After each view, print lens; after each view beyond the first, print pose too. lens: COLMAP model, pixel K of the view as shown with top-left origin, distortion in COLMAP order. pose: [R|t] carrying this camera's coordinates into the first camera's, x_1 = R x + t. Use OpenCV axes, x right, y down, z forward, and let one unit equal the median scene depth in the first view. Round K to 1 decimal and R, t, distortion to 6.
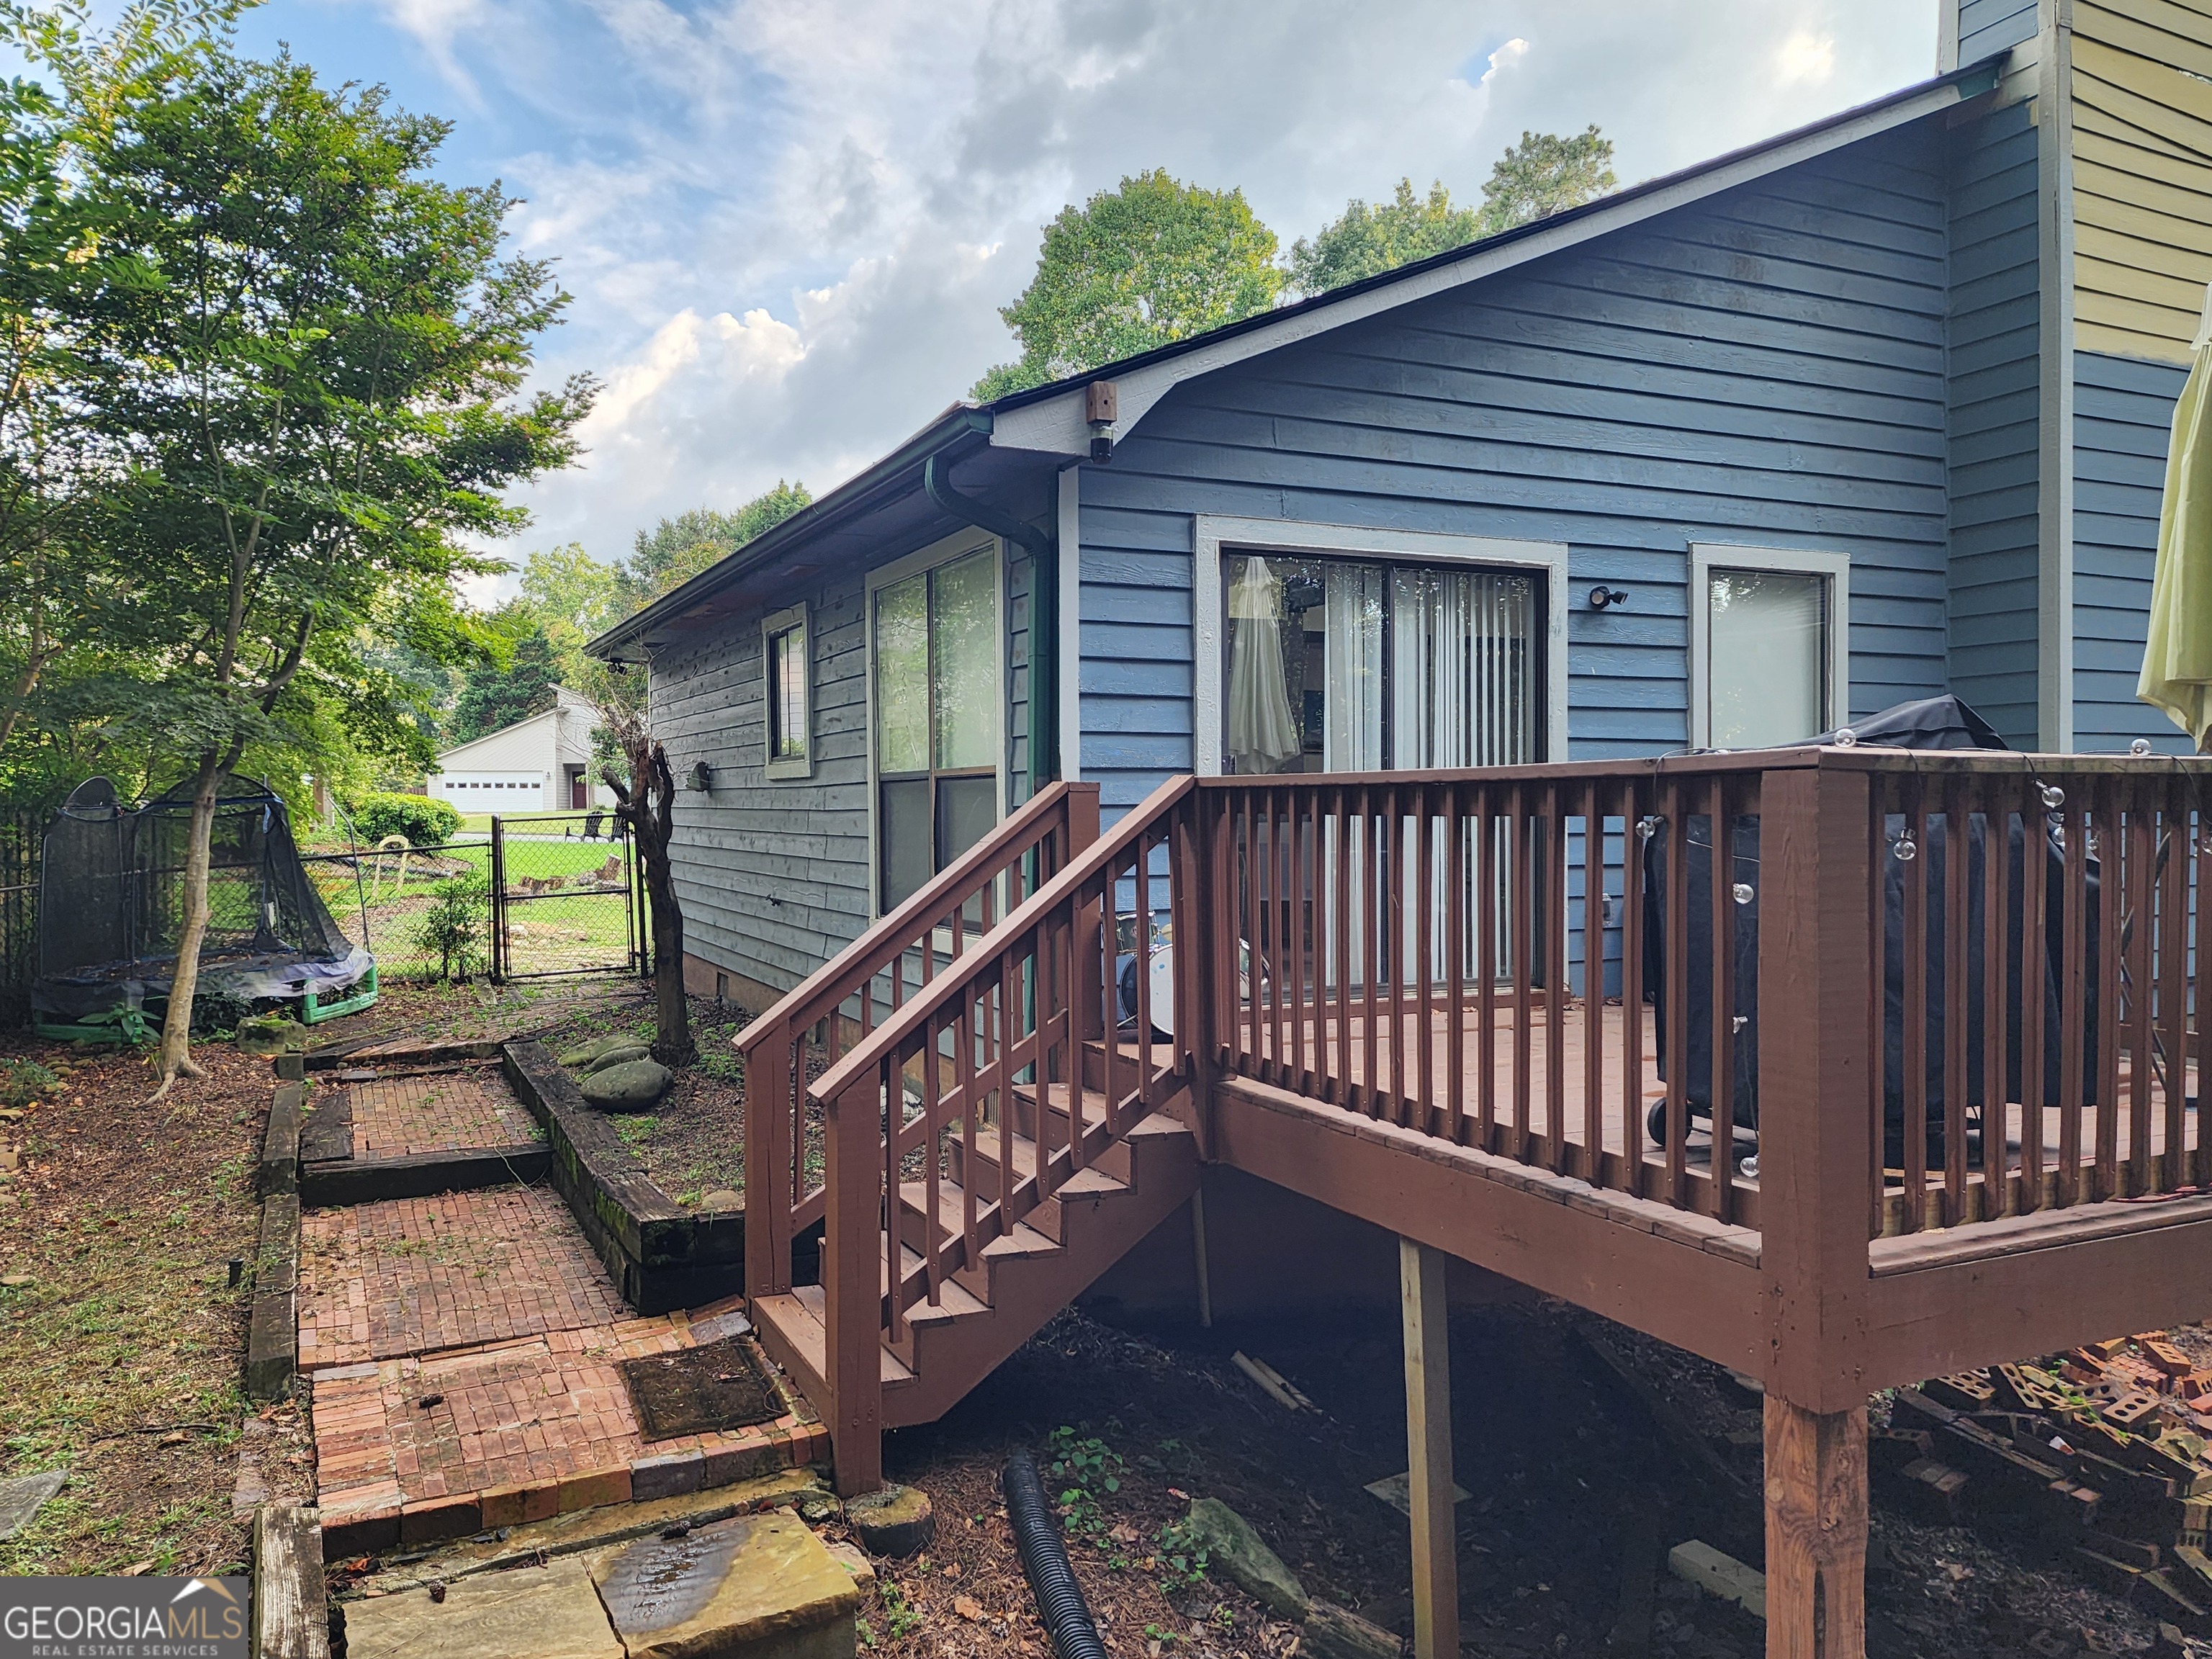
lens RADIAL K [[1488.4, 0, 1106.0], [0, 1488.4, 829.5], [0, 0, 1]] dist [0.000751, -0.000721]
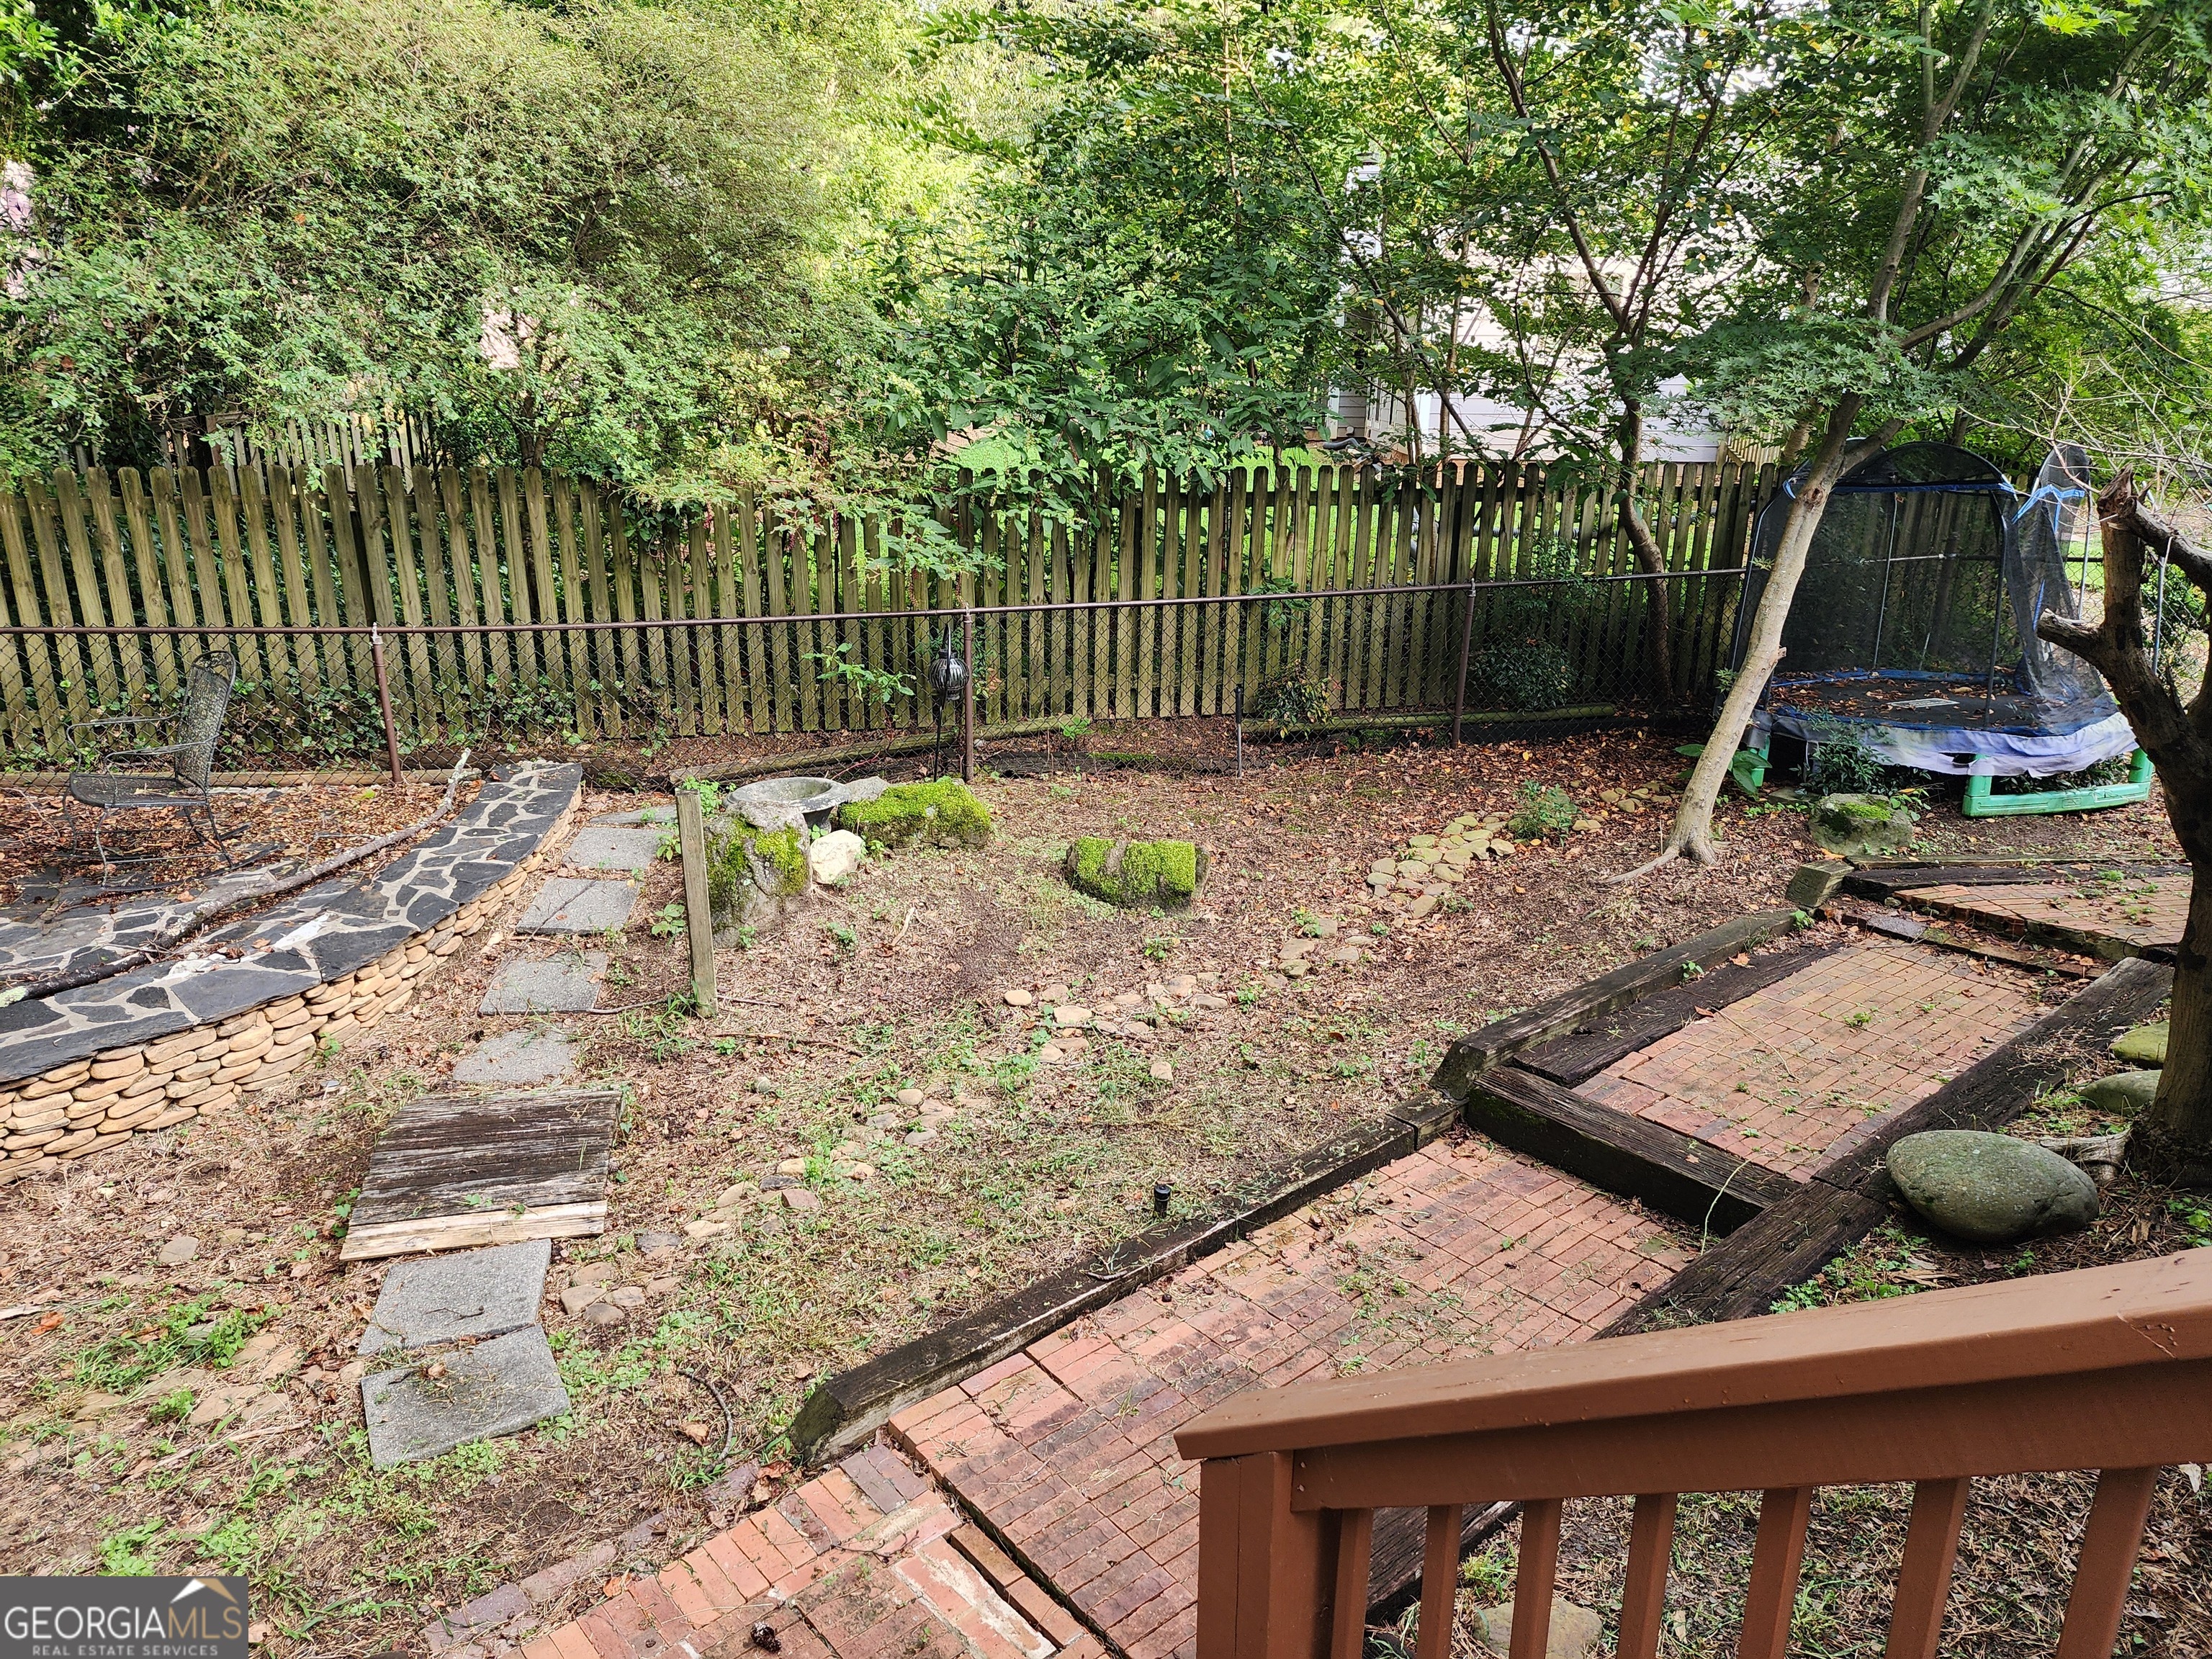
lens RADIAL K [[1488.4, 0, 1106.0], [0, 1488.4, 829.5], [0, 0, 1]] dist [0.000751, -0.000721]
pose [[0.239068, 0.286645, -0.927729, 0.025869], [-0.033244, 0.957290, 0.287212, -0.053281], [0.970434, -0.037822, 0.238387, 0.434877]]
